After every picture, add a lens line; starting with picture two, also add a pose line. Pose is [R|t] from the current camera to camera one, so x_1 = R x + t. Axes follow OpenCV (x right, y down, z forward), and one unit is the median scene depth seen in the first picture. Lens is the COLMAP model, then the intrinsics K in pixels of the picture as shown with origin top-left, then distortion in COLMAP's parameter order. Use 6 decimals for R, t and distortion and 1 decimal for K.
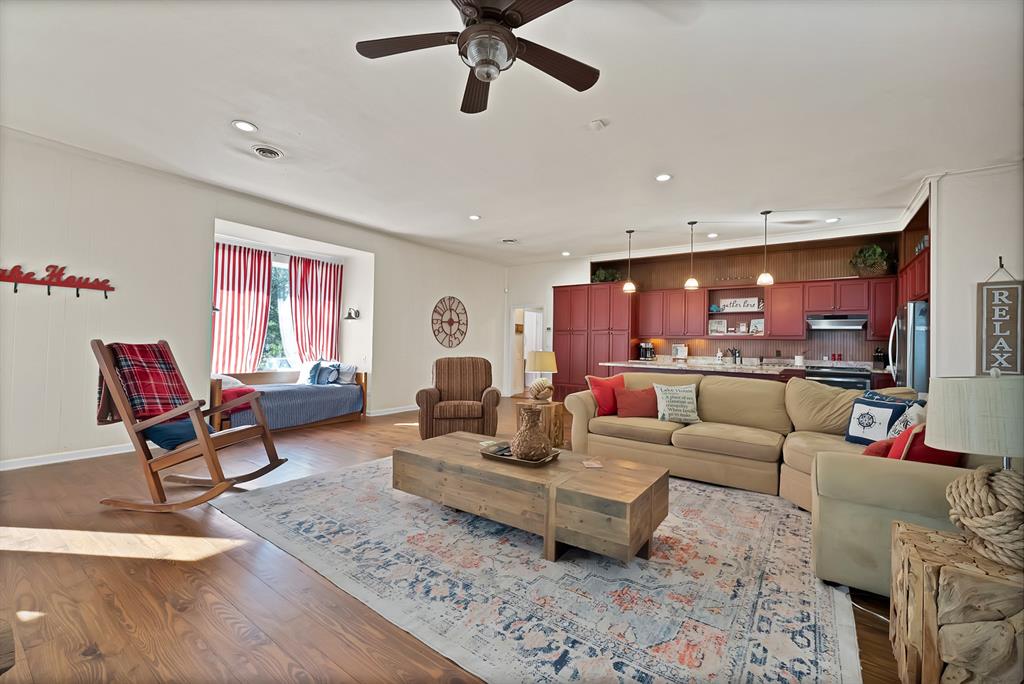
lens RADIAL K [[421.1, 0, 514.9], [0, 421.1, 339.3], [0, 0, 1]] dist [-0.015194, -0.000098]
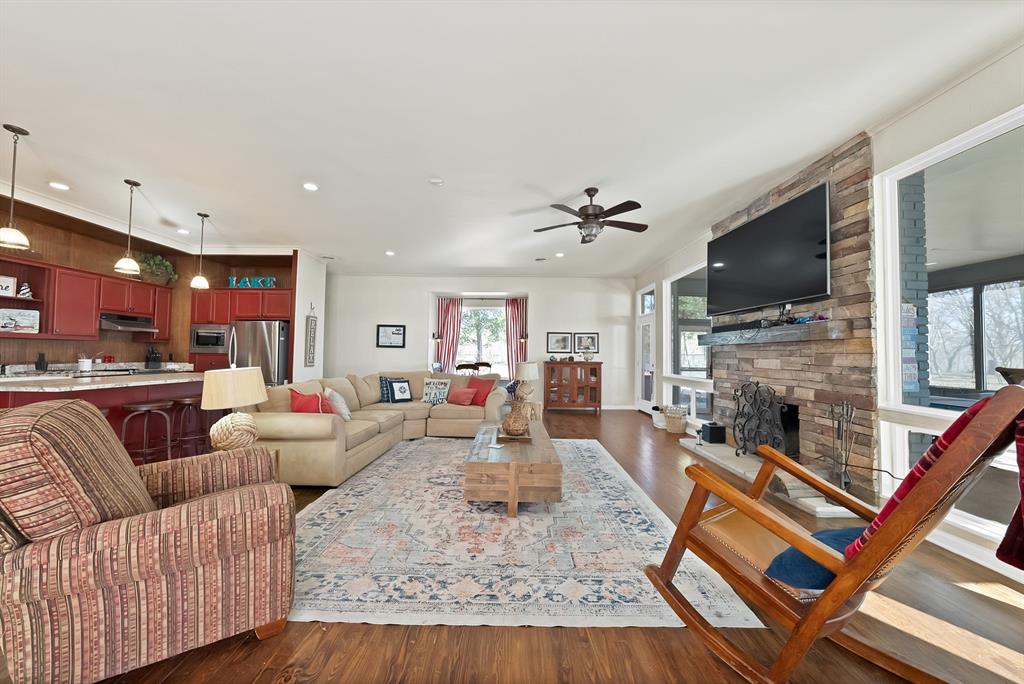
lens RADIAL K [[369.0, 0, 513.1], [0, 369.0, 343.0], [0, 0, 1]] dist [-0.023254, 0.001260]
pose [[-0.578008, 0.000009, 0.816031, -0.684343], [-0.033455, 0.999159, -0.023708, -0.008293], [-0.815345, -0.041004, -0.577521, 1.165695]]
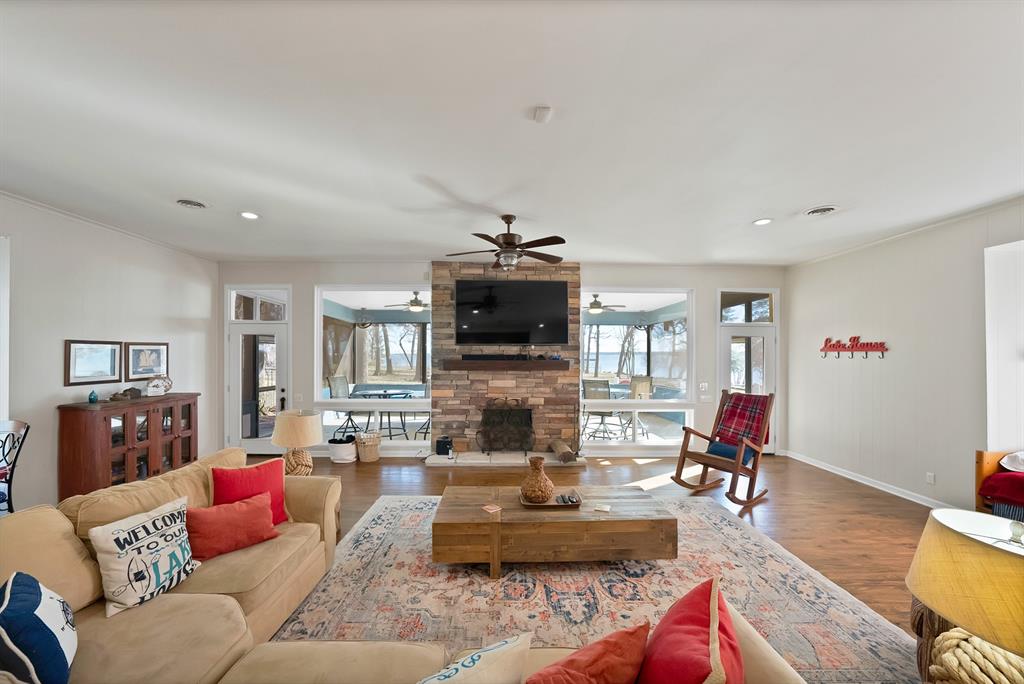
lens RADIAL K [[369.0, 0, 506.0], [0, 369.0, 351.9], [0, 0, 1]] dist [-0.023254, 0.001260]
pose [[-0.812008, -0.024239, -0.583143, 0.490155], [-0.008307, 0.999516, -0.029978, -0.074345], [0.583587, -0.019498, -0.811816, 1.190054]]
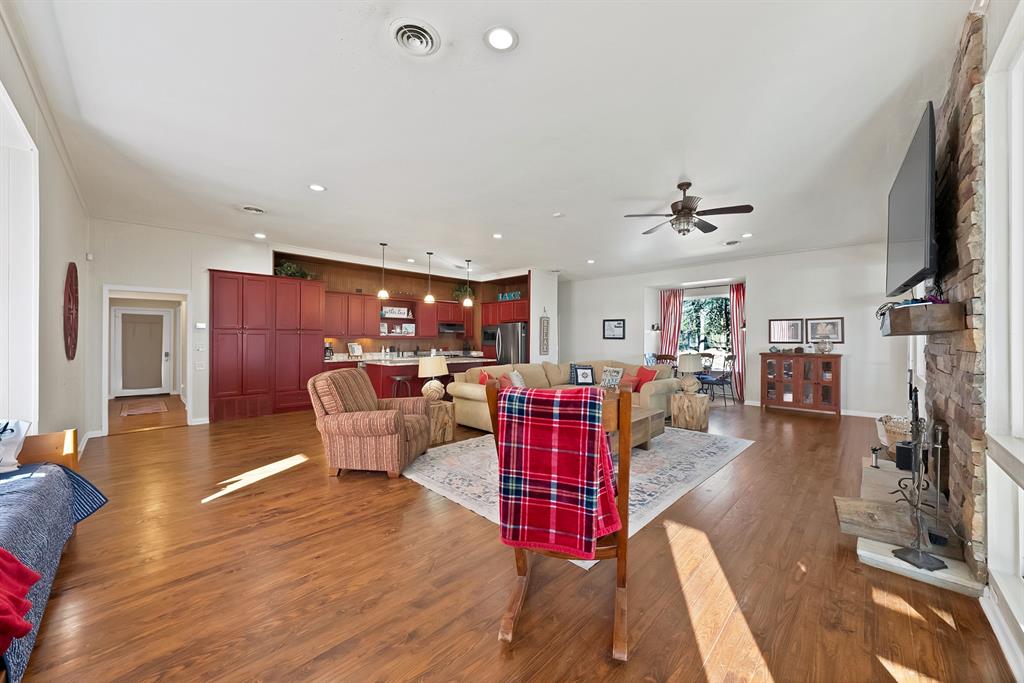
lens RADIAL K [[369.0, 0, 541.5], [0, 369.0, 341.8], [0, 0, 1]] dist [-0.023254, 0.001260]
pose [[0.121617, -0.022902, 0.992313, -1.017247], [-0.013674, 0.999600, 0.024747, -0.043814], [-0.992483, -0.016578, 0.121256, 0.717828]]
